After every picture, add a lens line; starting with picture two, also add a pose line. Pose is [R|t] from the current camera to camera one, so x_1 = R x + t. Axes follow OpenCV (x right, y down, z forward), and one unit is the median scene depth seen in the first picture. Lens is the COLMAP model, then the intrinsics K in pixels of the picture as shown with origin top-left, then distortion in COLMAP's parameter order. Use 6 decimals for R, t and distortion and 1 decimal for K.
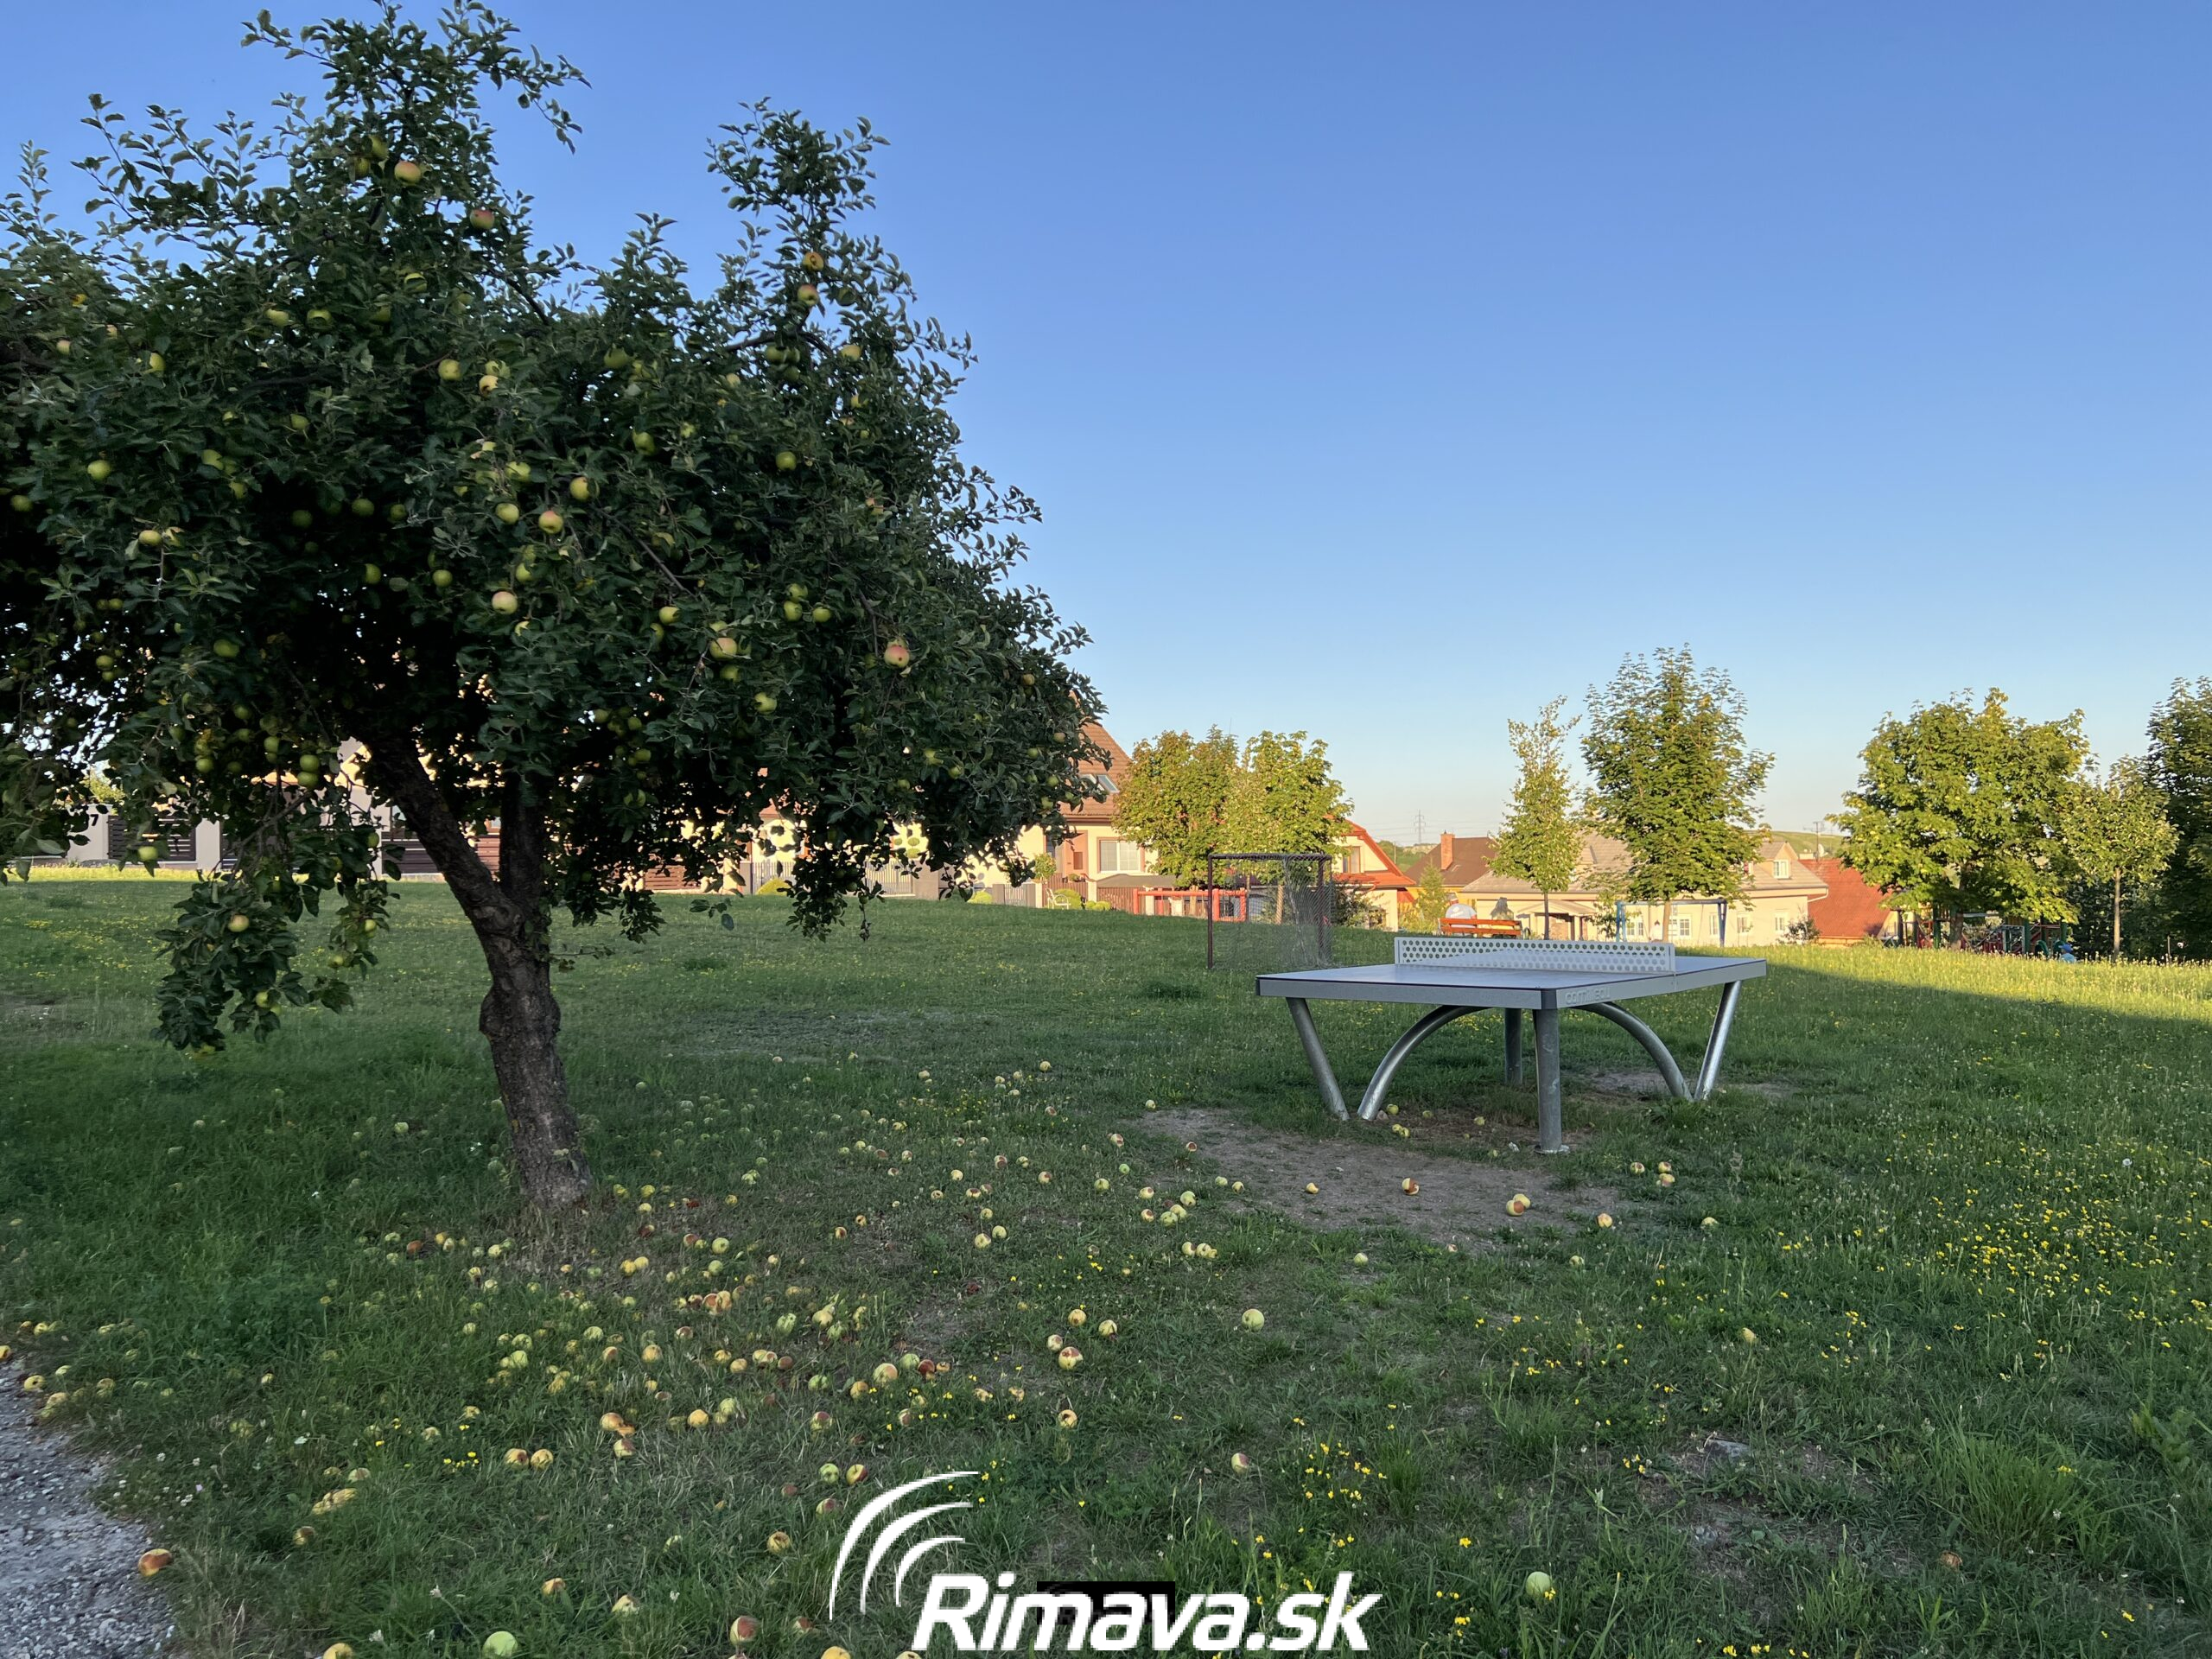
lens RADIAL K [[1694.3, 0, 1172.5], [0, 1694.3, 832.7], [0, 0, 1]] dist [0.047550, -0.053966]
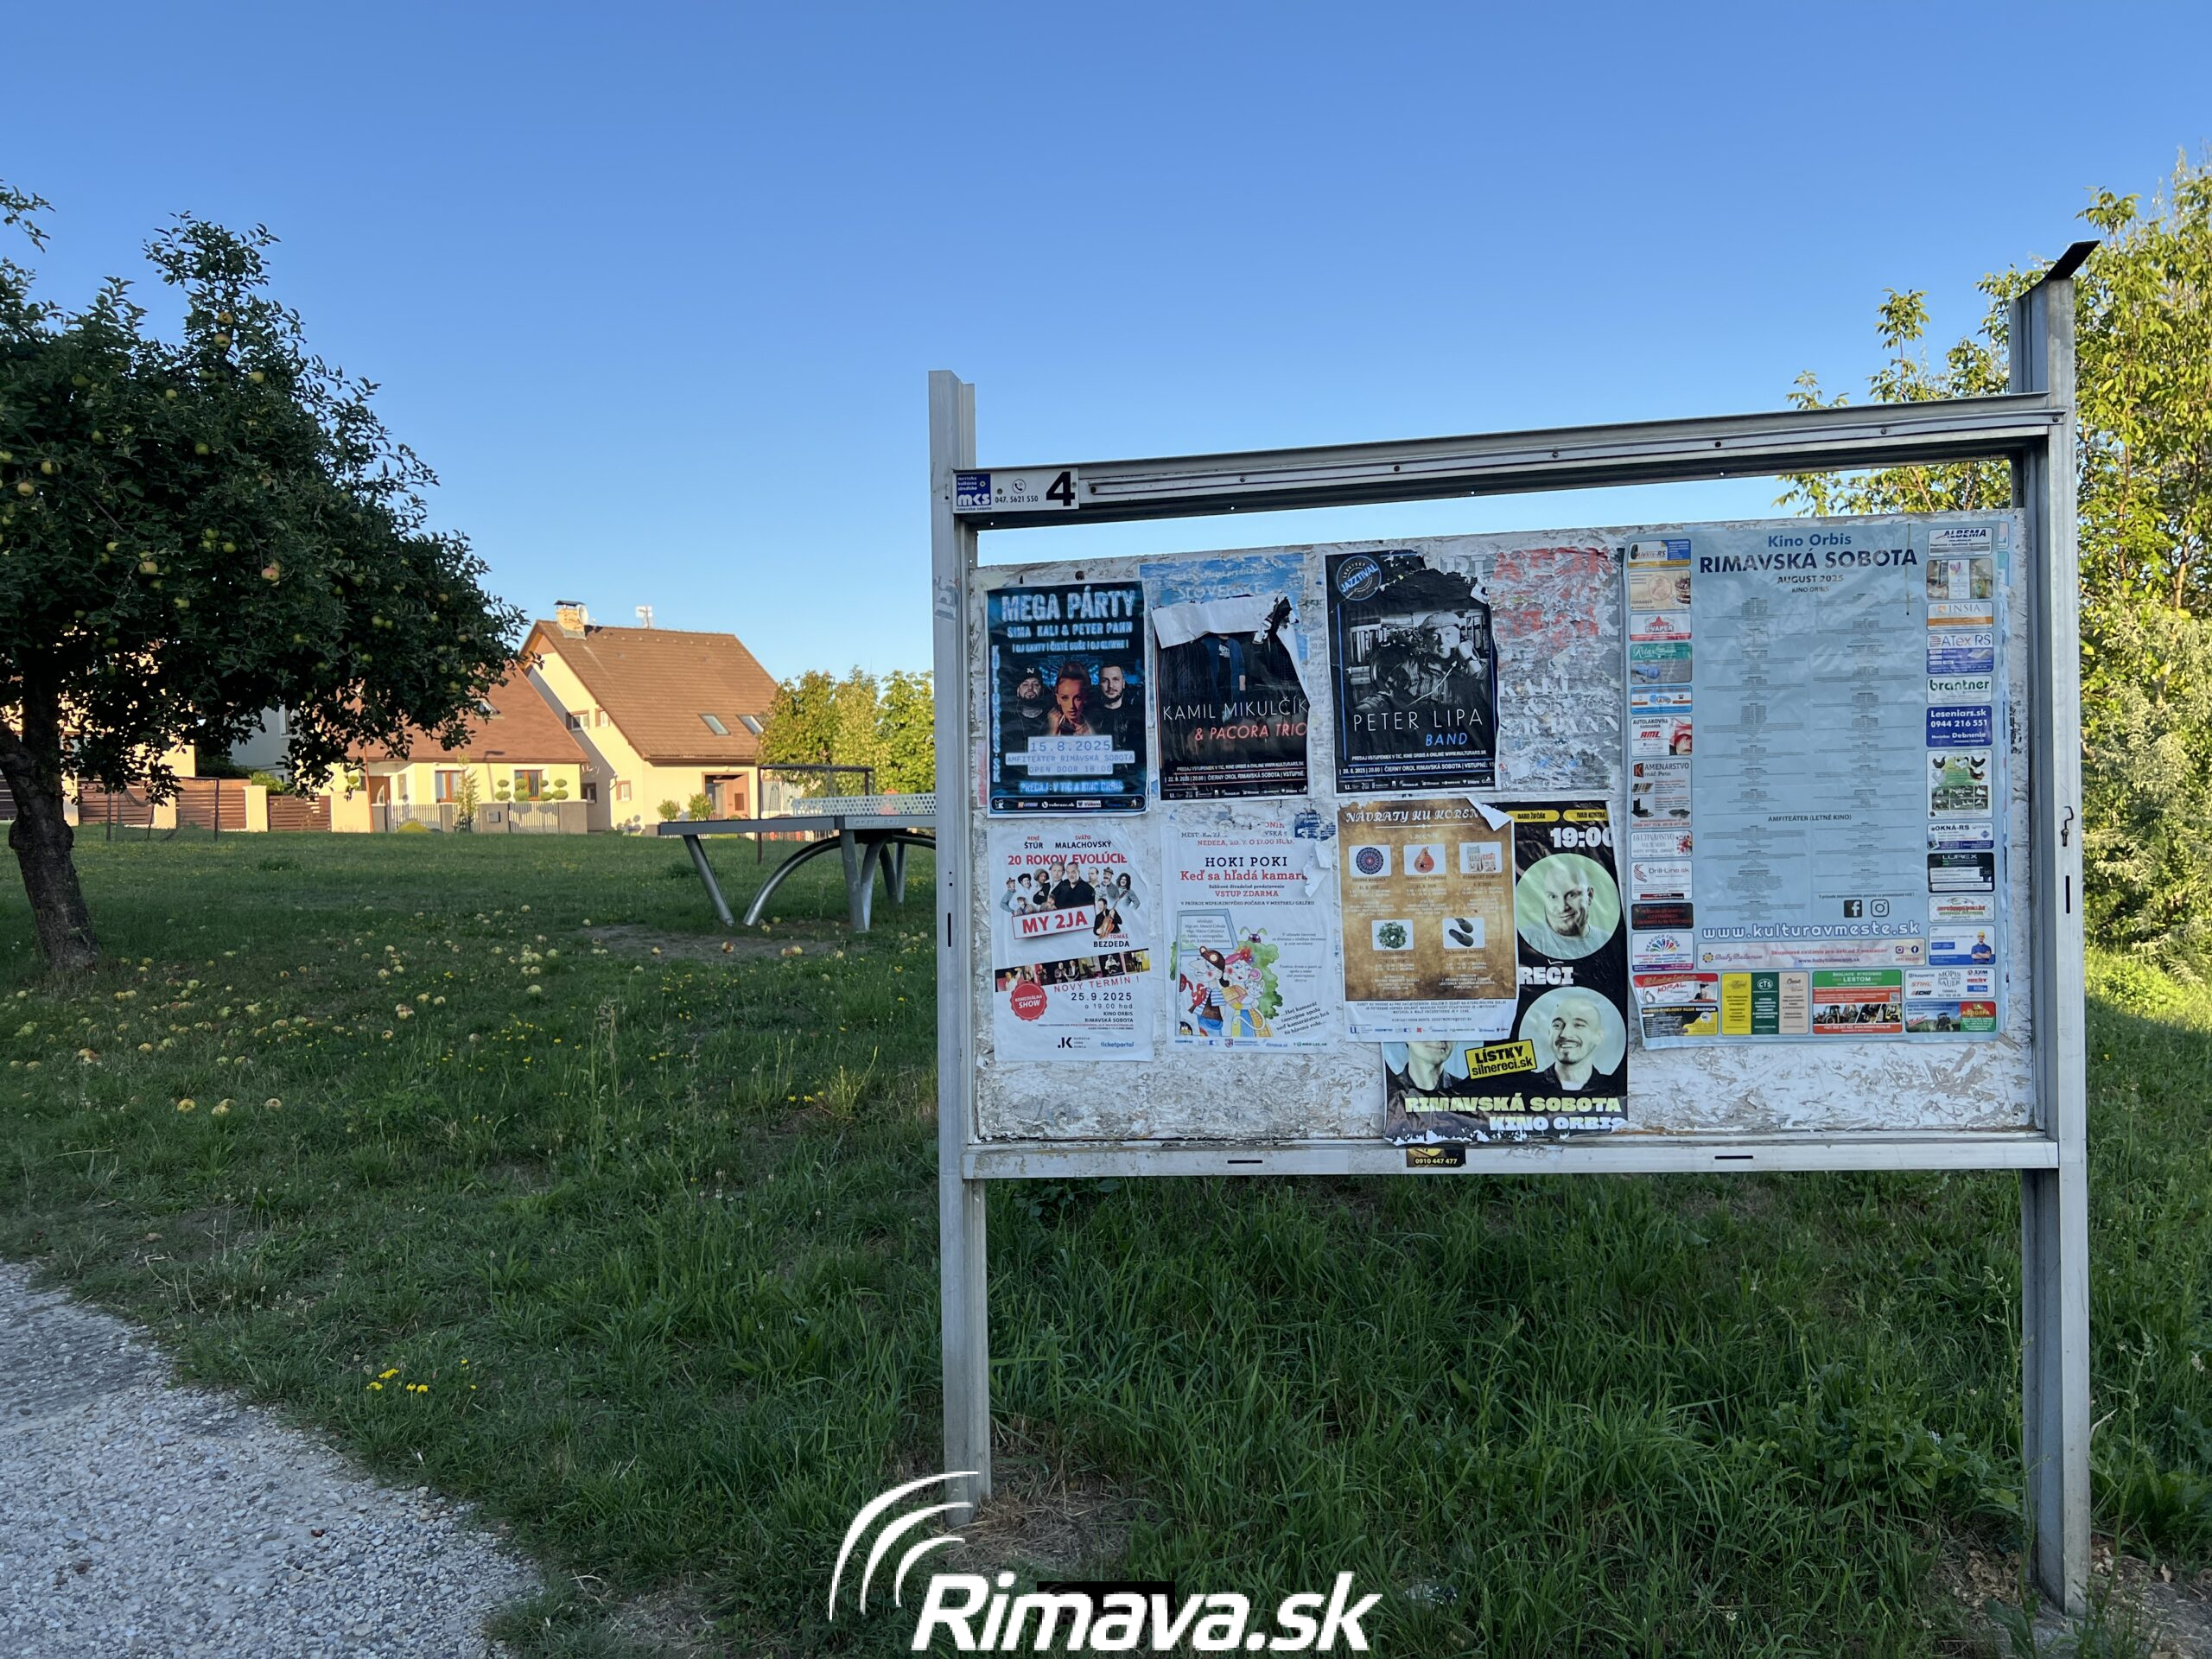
lens RADIAL K [[1694.3, 0, 1200.9], [0, 1694.3, 811.0], [0, 0, 1]] dist [0.047550, -0.053966]
pose [[0.982481, -0.016078, 0.185666, 0.367135], [0.012828, 0.999743, 0.018691, 0.092770], [-0.185919, -0.015982, 0.982435, -0.698706]]
